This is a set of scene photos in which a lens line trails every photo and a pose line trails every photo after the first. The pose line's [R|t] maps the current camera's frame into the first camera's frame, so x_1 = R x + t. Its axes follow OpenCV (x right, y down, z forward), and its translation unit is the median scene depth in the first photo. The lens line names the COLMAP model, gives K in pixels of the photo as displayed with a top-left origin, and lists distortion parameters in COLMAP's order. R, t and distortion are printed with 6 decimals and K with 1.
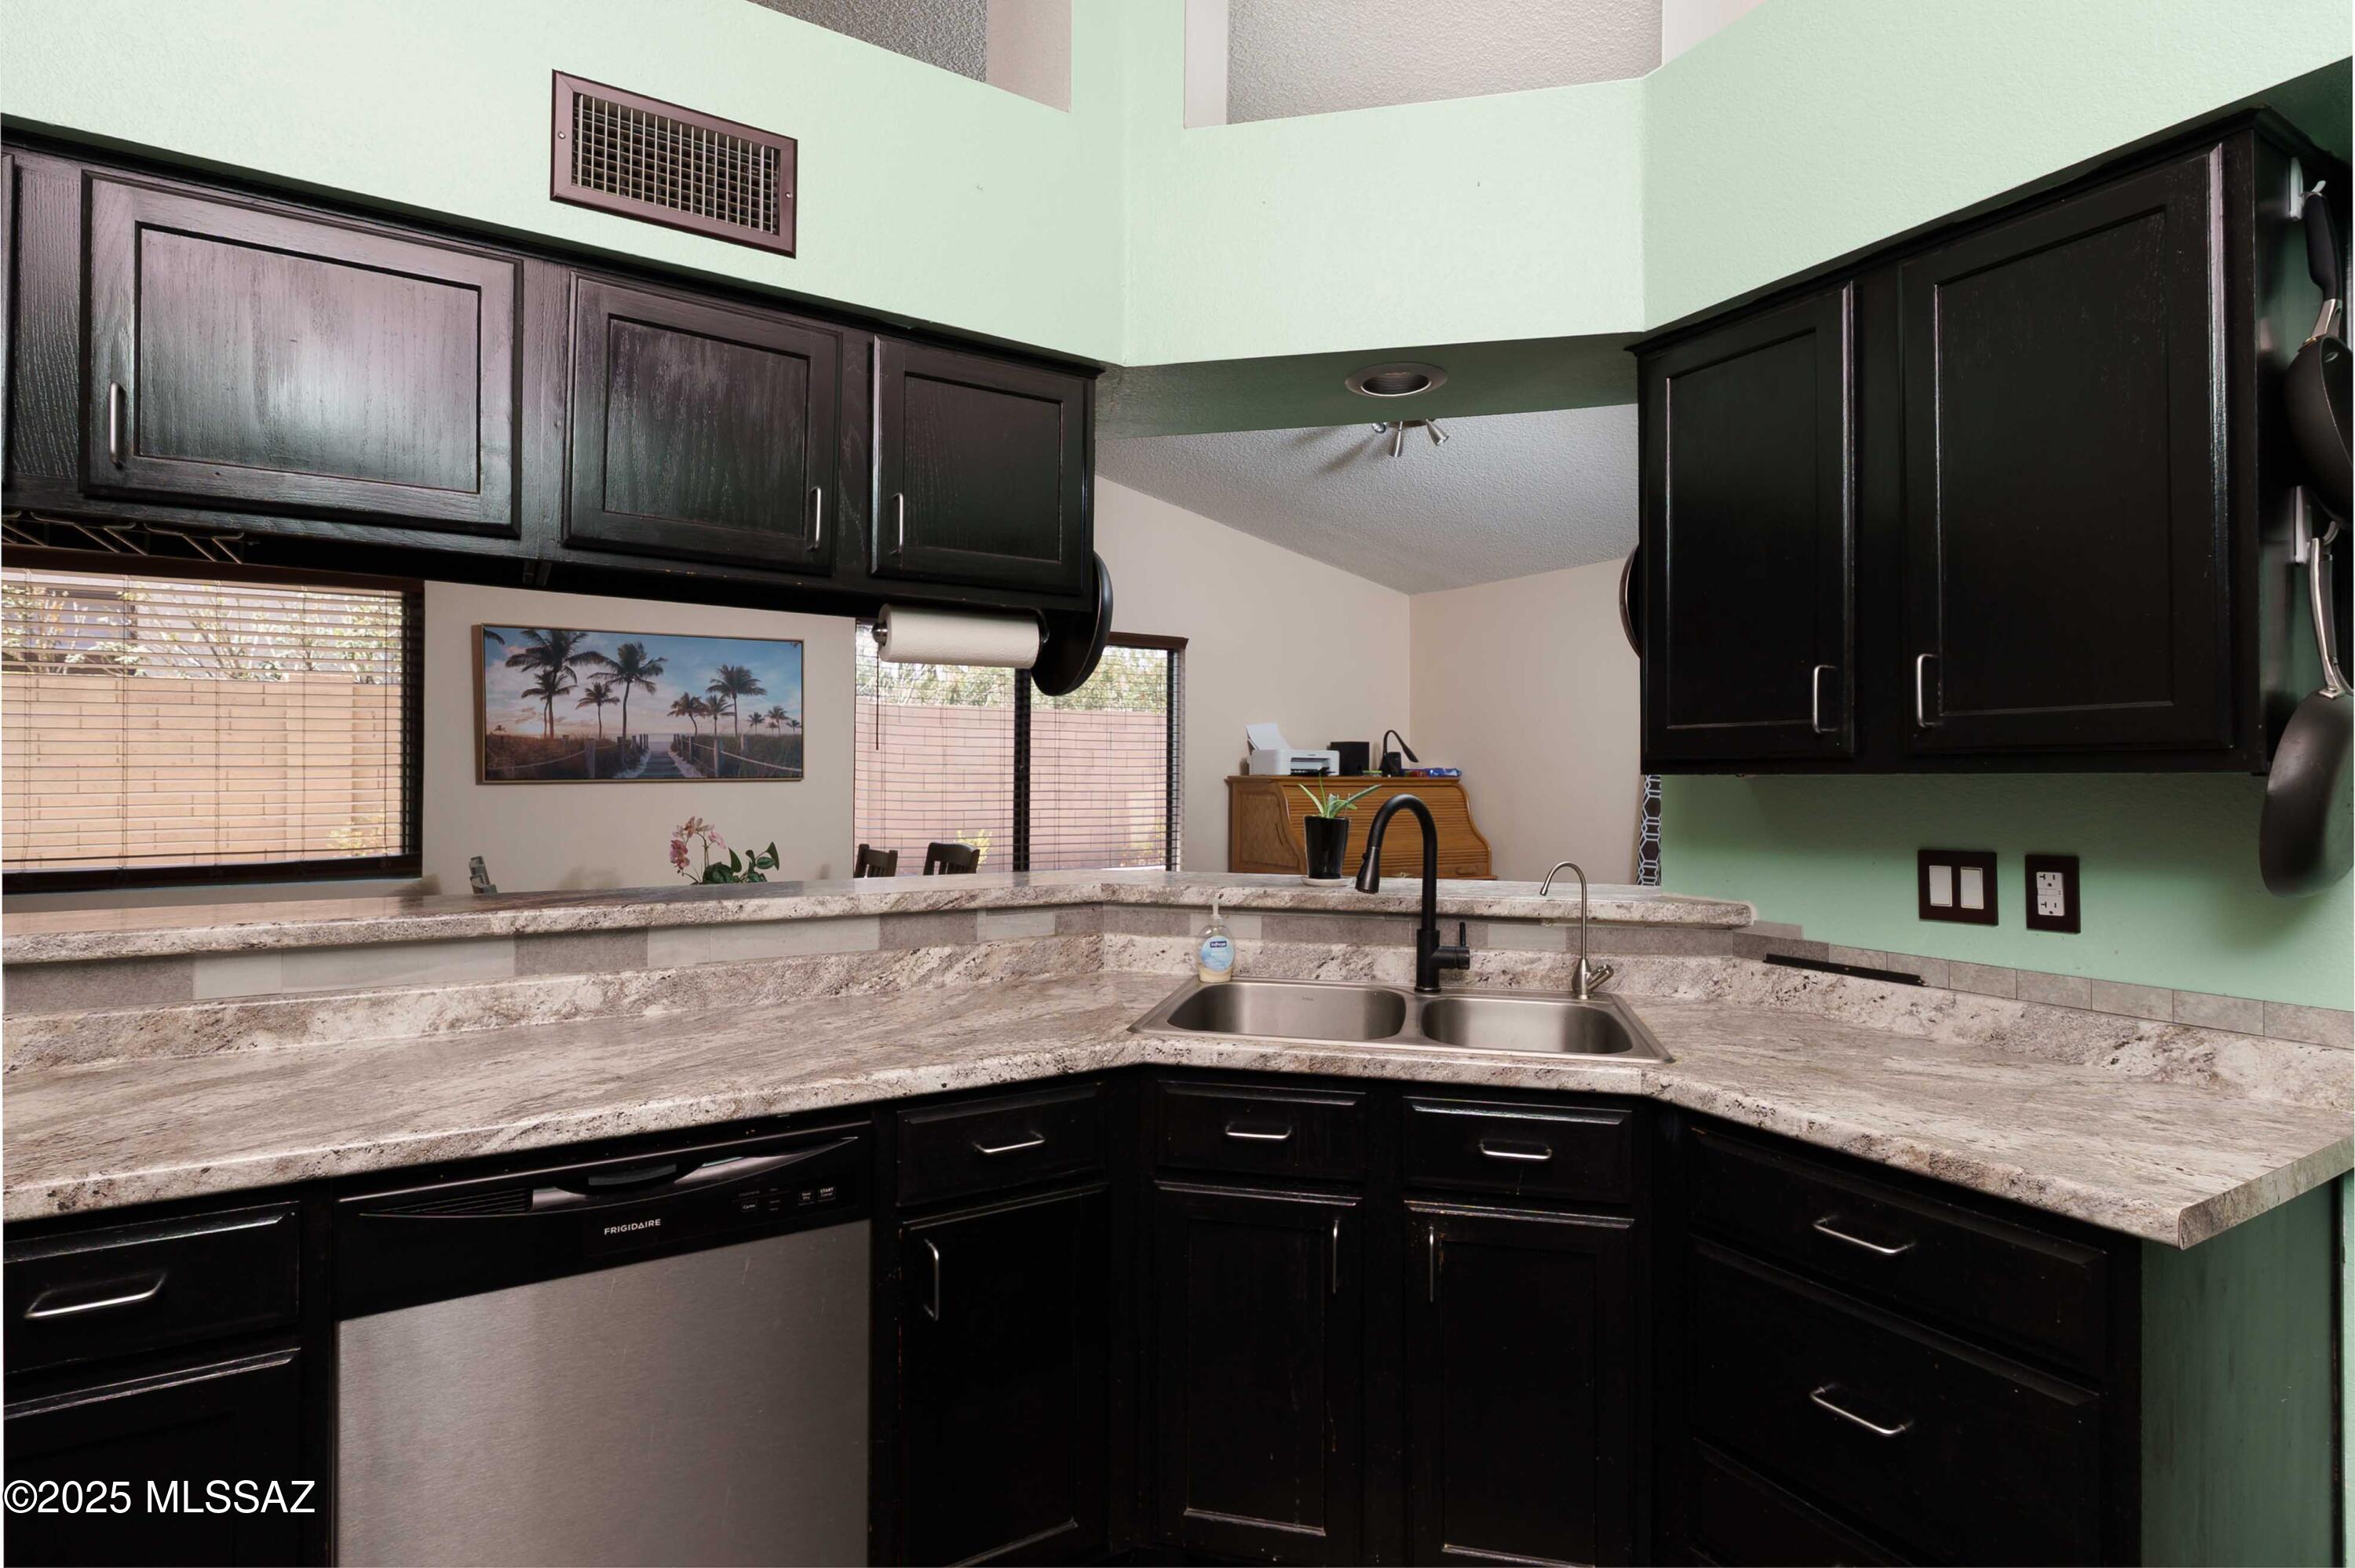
lens RADIAL K [[1162.0, 0, 1177.5], [0, 1162.0, 784.0], [0, 0, 1]] dist [0.012935, 0.000681]
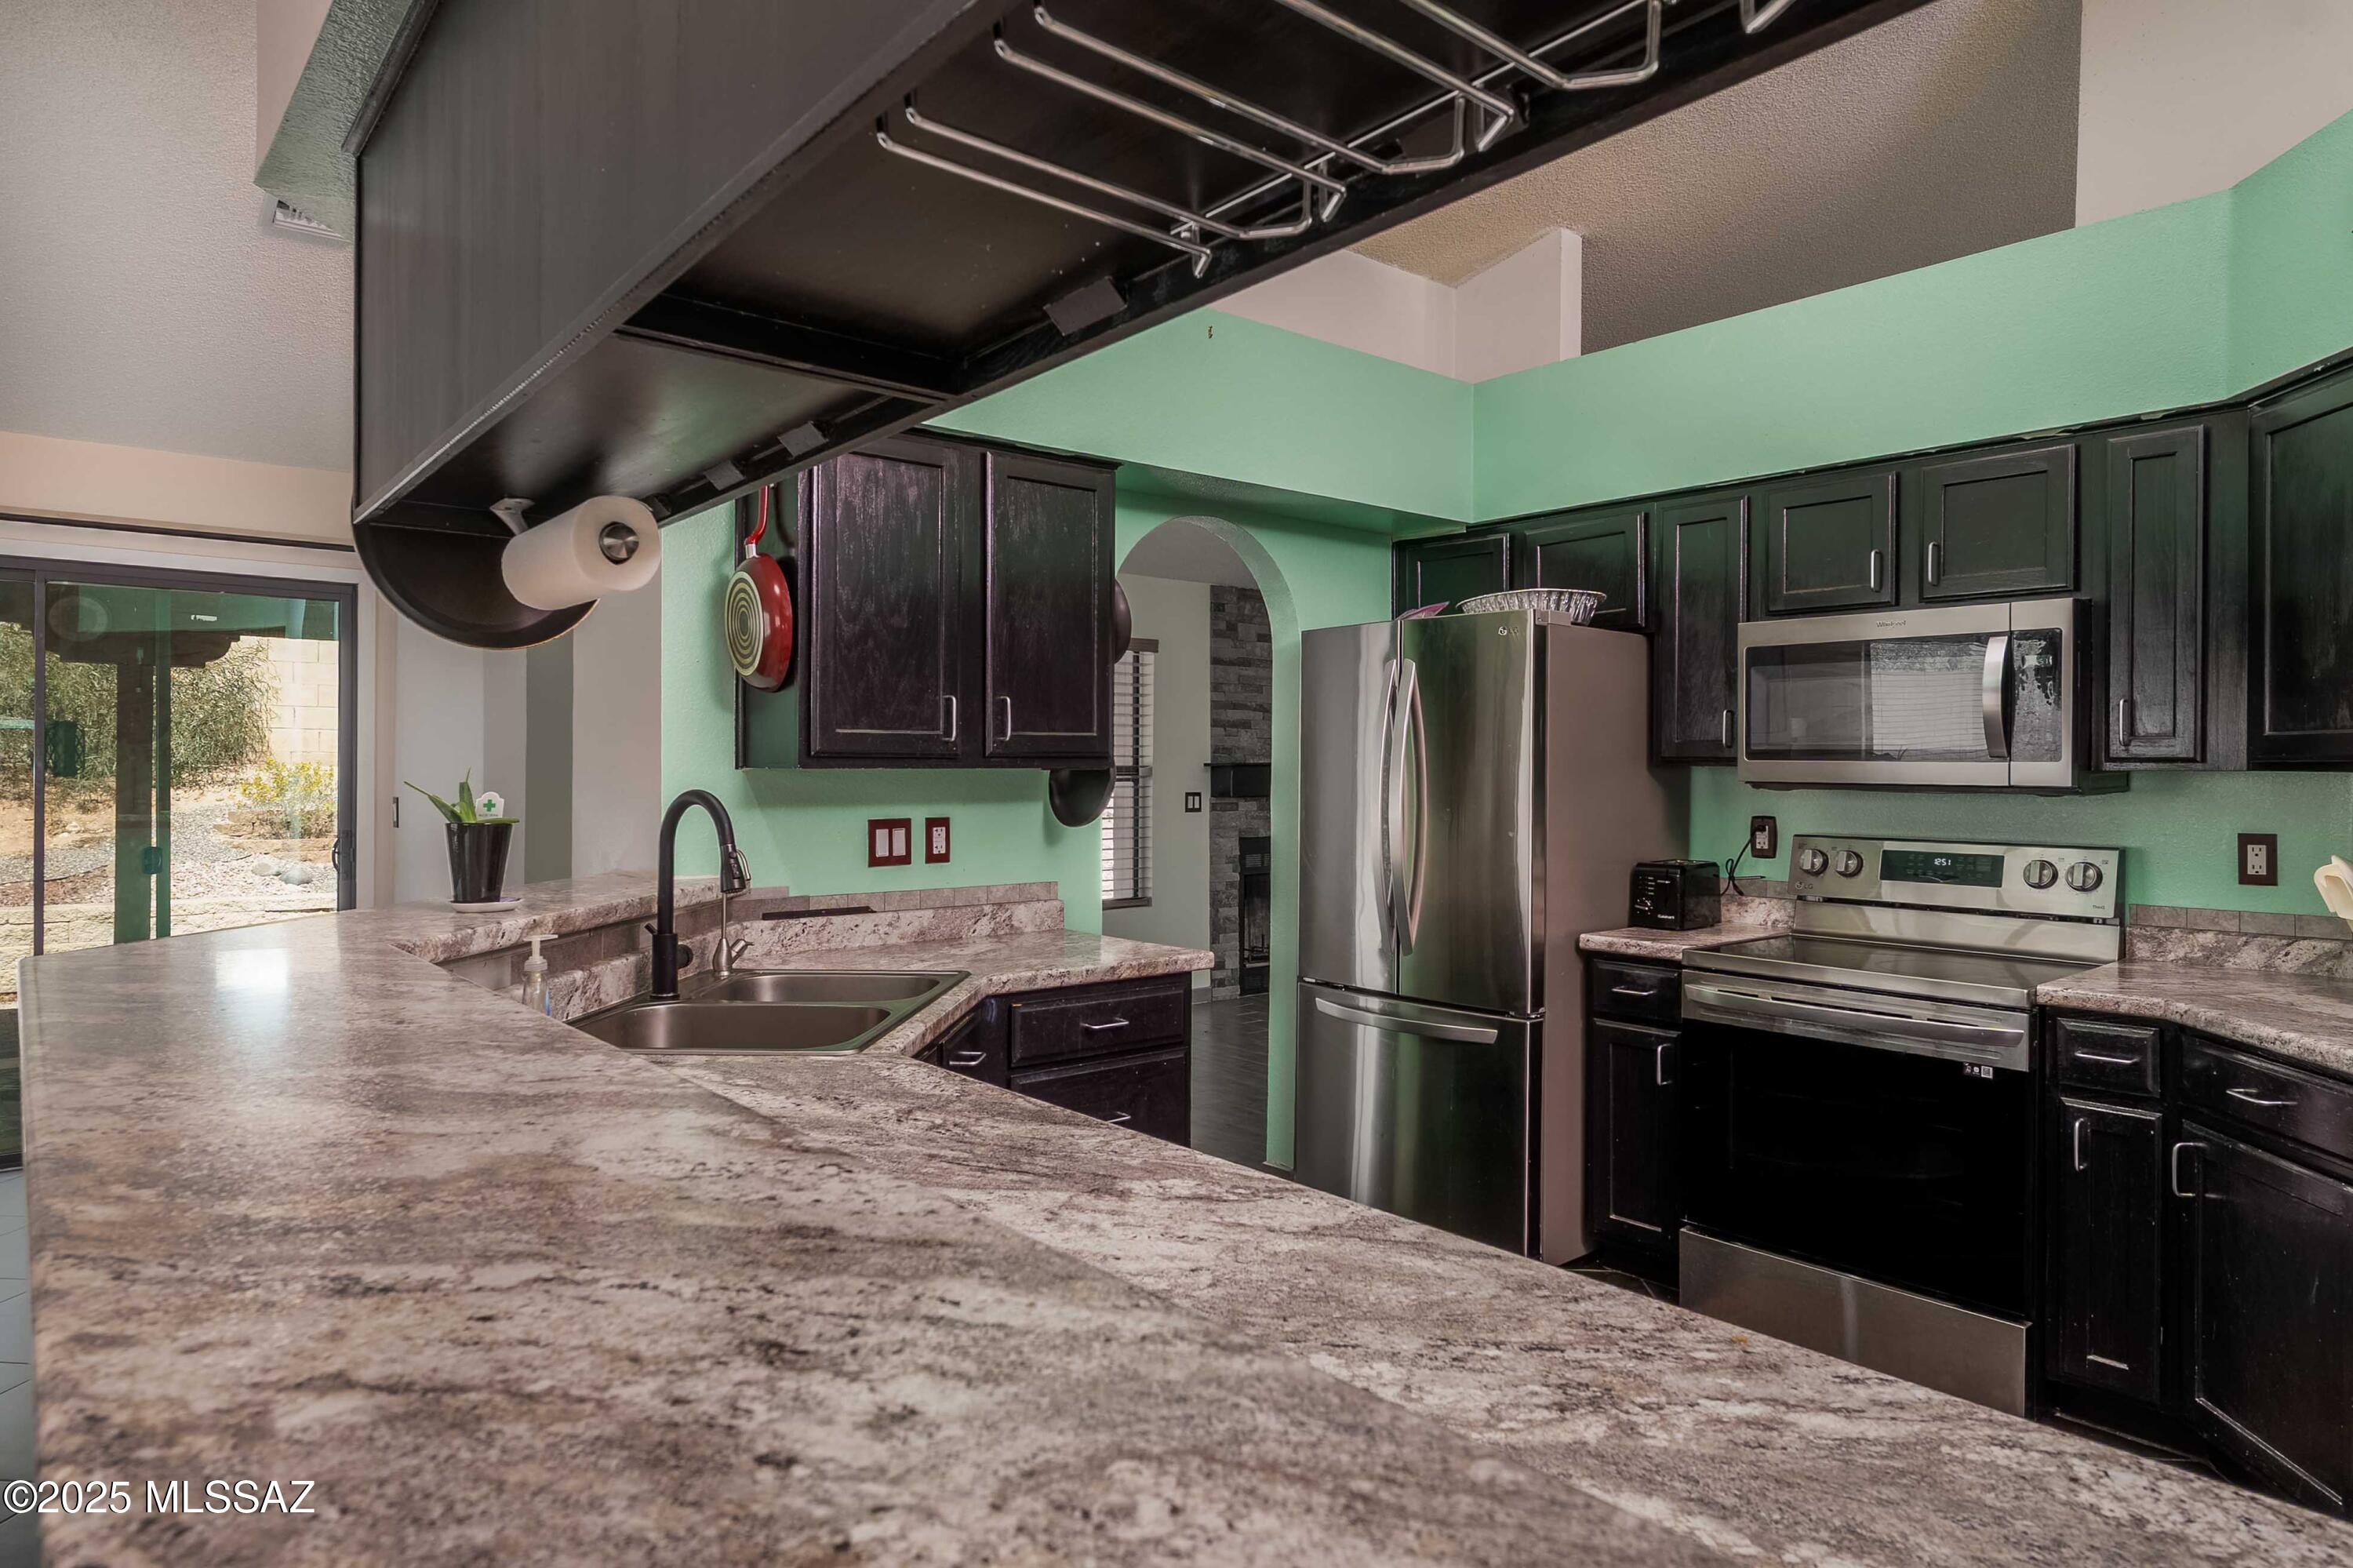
lens RADIAL K [[1353.7, 0, 1176.5], [0, 1353.7, 784.0], [0, 0, 1]] dist [-0.003926, -0.000395]
pose [[-0.160683, -0.014655, 0.986897, -1.133647], [0.003144, 0.999877, 0.015359, -0.012921], [-0.987001, 0.005570, -0.160617, 0.933389]]
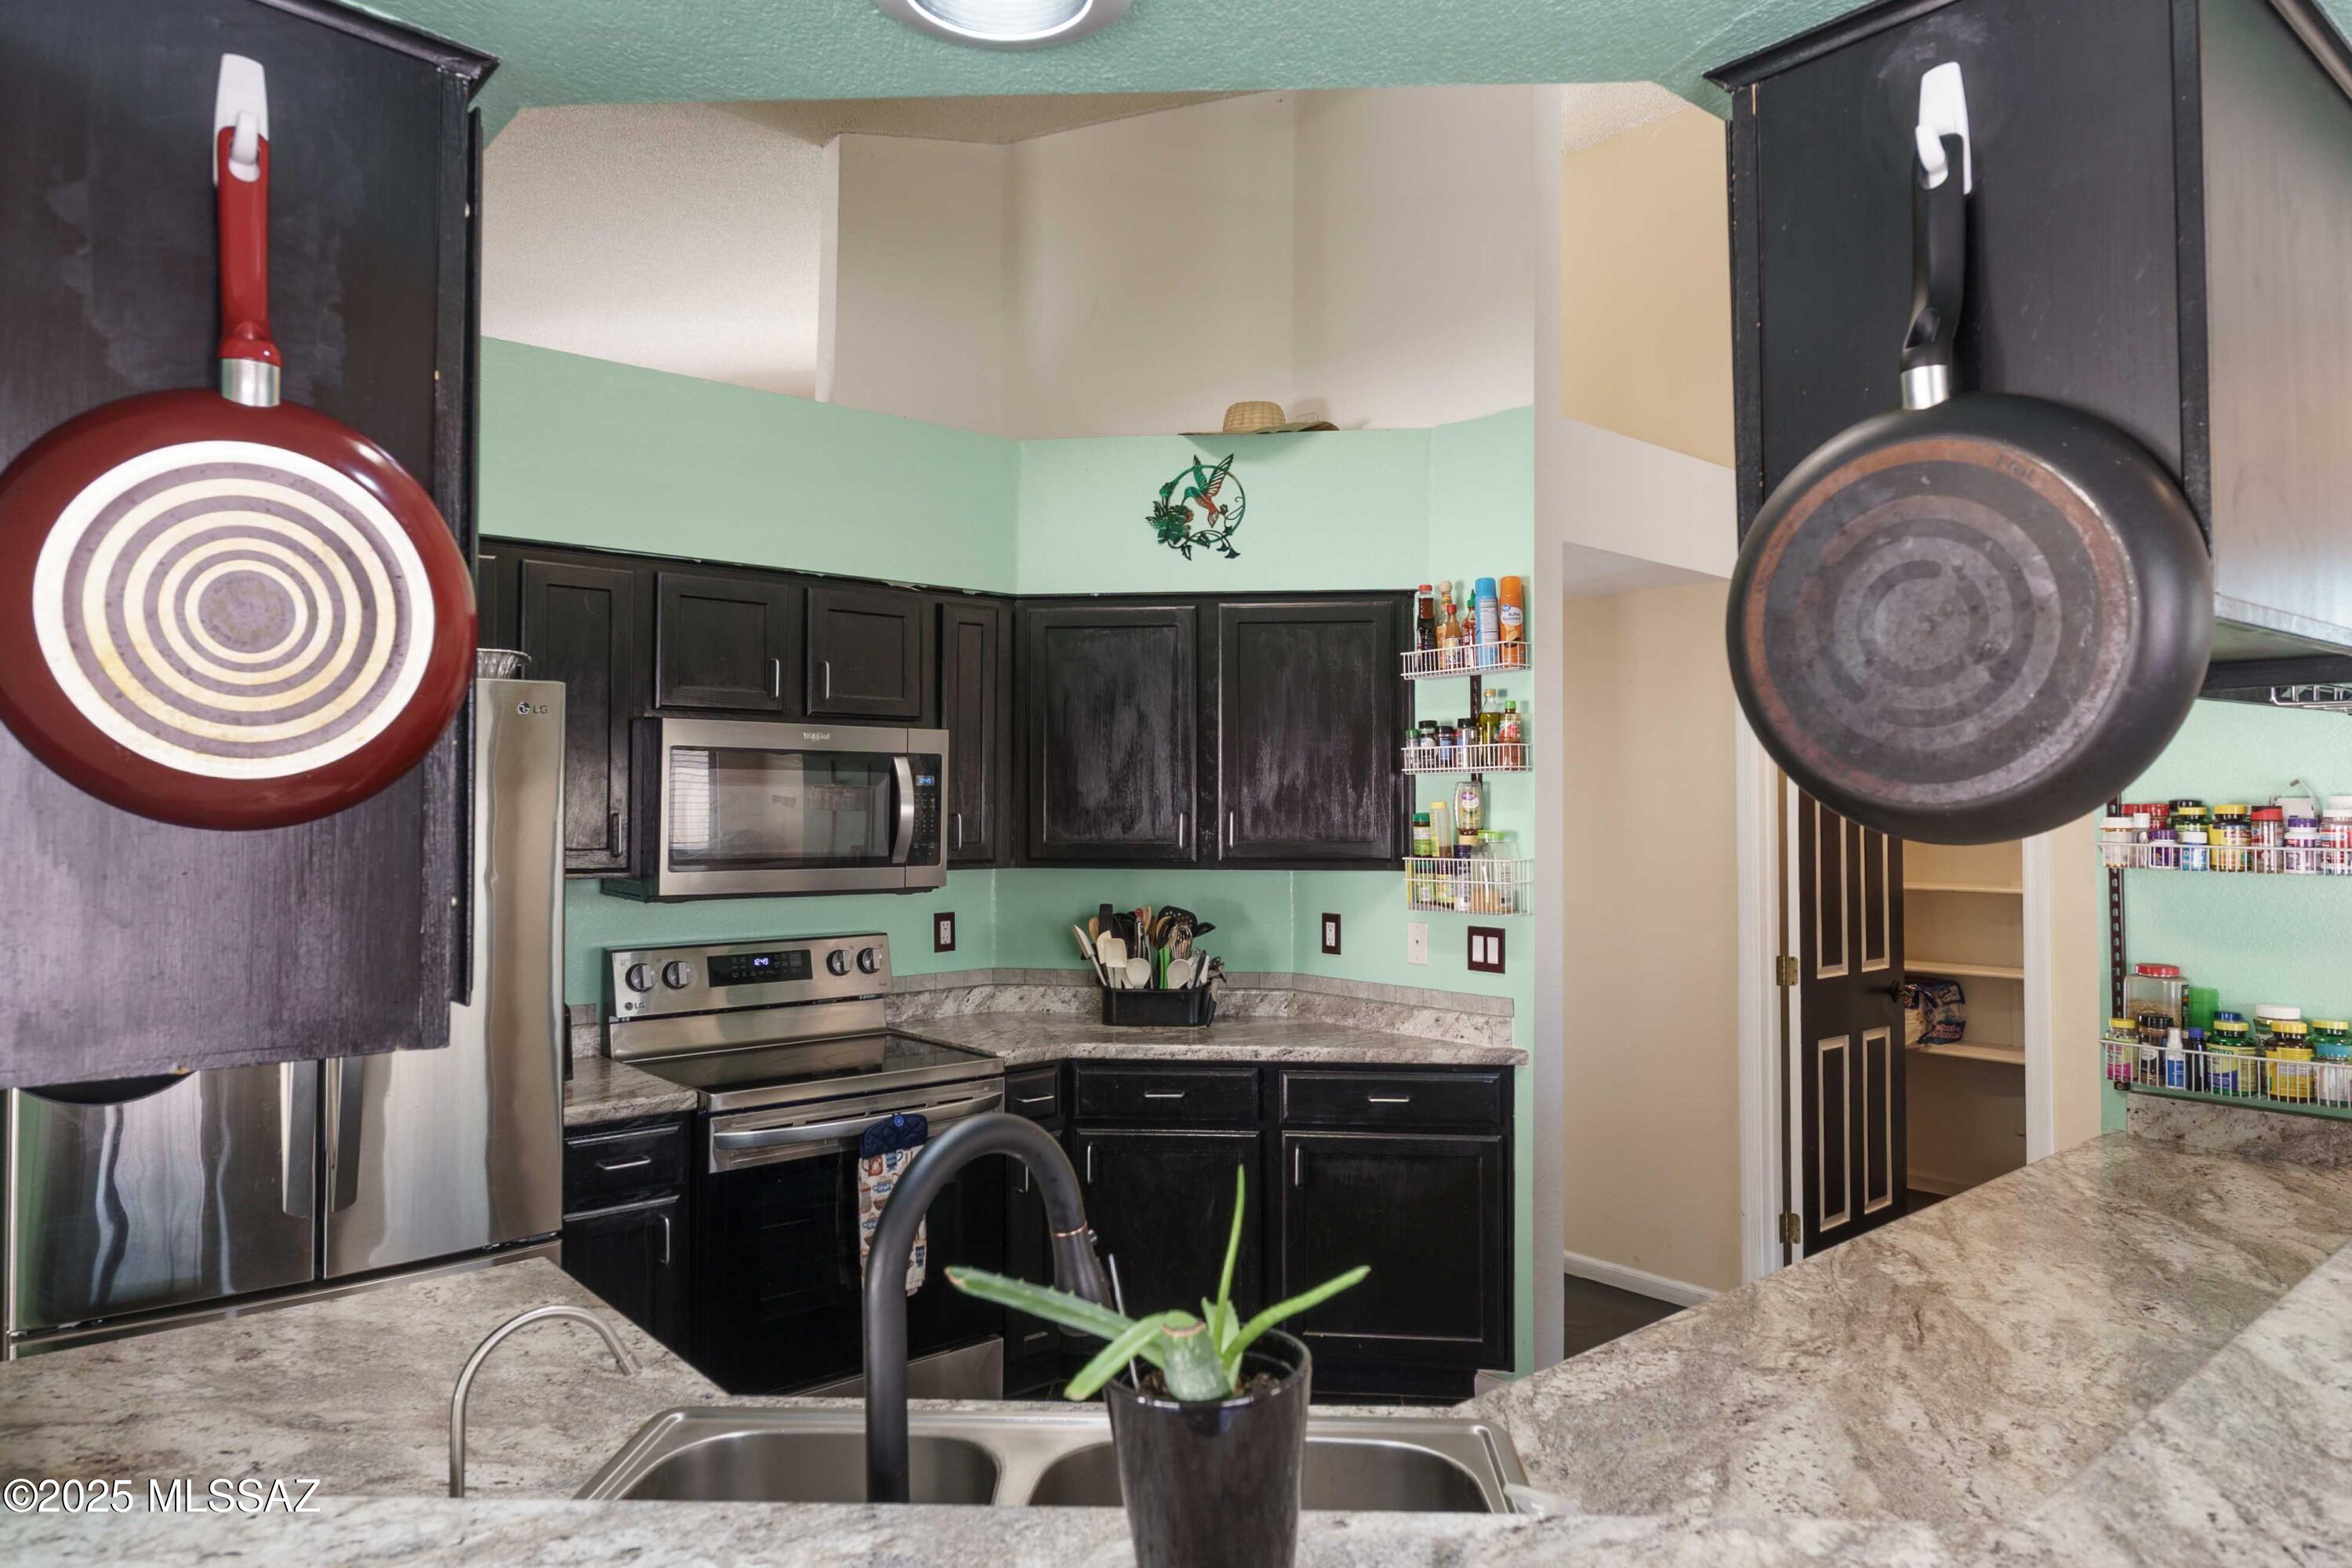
lens RADIAL K [[1479.1, 0, 1176.0], [0, 1479.1, 784.0], [0, 0, 1]] dist [-0.004606, -0.002079]
pose [[-0.988079, 0.000666, -0.153949, 0.245616], [0.001699, 0.999977, -0.006580, -0.110237], [0.153941, -0.006763, -0.988057, 1.749773]]
